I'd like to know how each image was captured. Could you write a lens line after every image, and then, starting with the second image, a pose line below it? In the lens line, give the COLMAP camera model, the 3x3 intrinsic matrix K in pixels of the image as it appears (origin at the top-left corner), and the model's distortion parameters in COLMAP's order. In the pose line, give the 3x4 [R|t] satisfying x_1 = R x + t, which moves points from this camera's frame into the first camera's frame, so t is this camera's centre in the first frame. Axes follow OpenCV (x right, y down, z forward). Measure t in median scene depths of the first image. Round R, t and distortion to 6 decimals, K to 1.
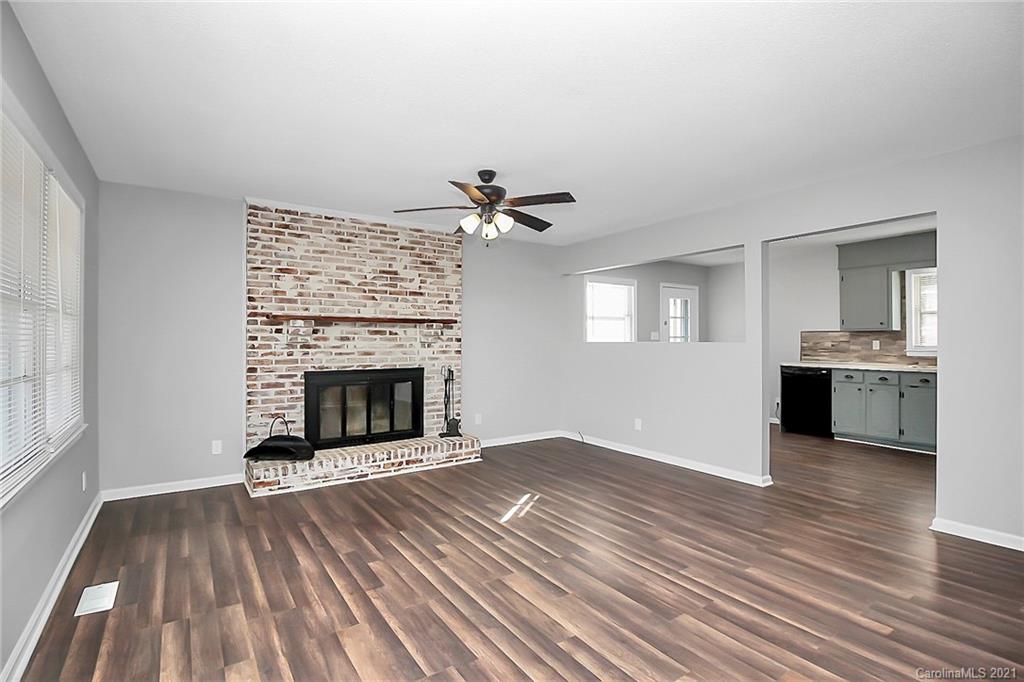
lens RADIAL K [[508.1, 0, 578.1], [0, 508.1, 334.8], [0, 0, 1]] dist [-0.003325, 0.000164]
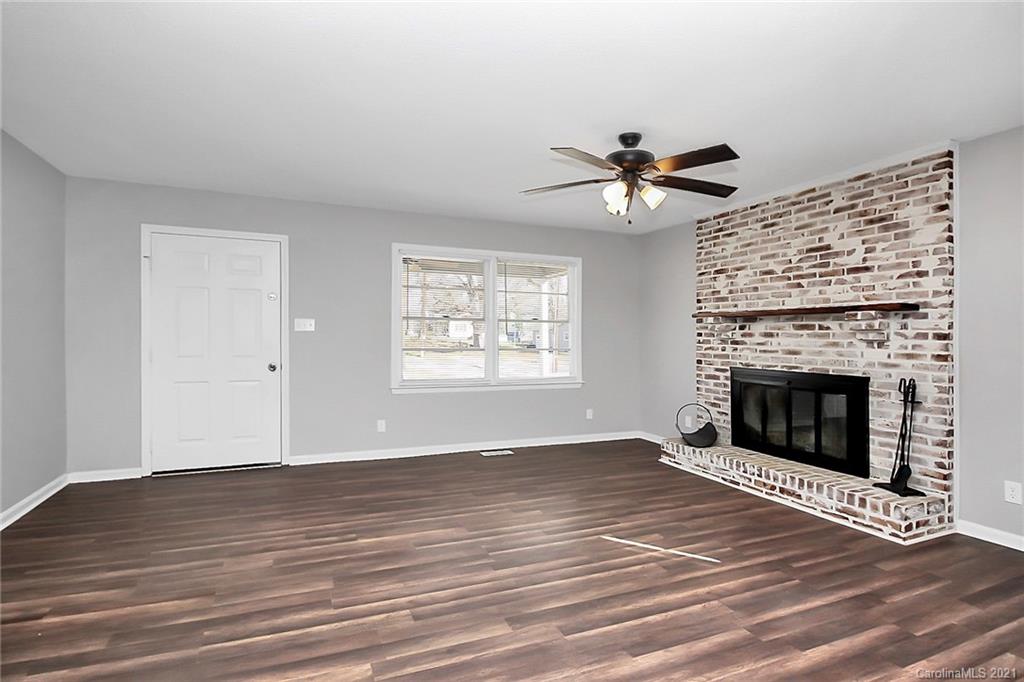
lens RADIAL K [[508.1, 0, 501.7], [0, 508.1, 356.7], [0, 0, 1]] dist [-0.003325, 0.000164]
pose [[-0.298731, 0.029439, -0.953883, 0.596022], [-0.004852, 0.999464, 0.032365, 0.021587], [0.954325, 0.014297, -0.298428, 0.895189]]
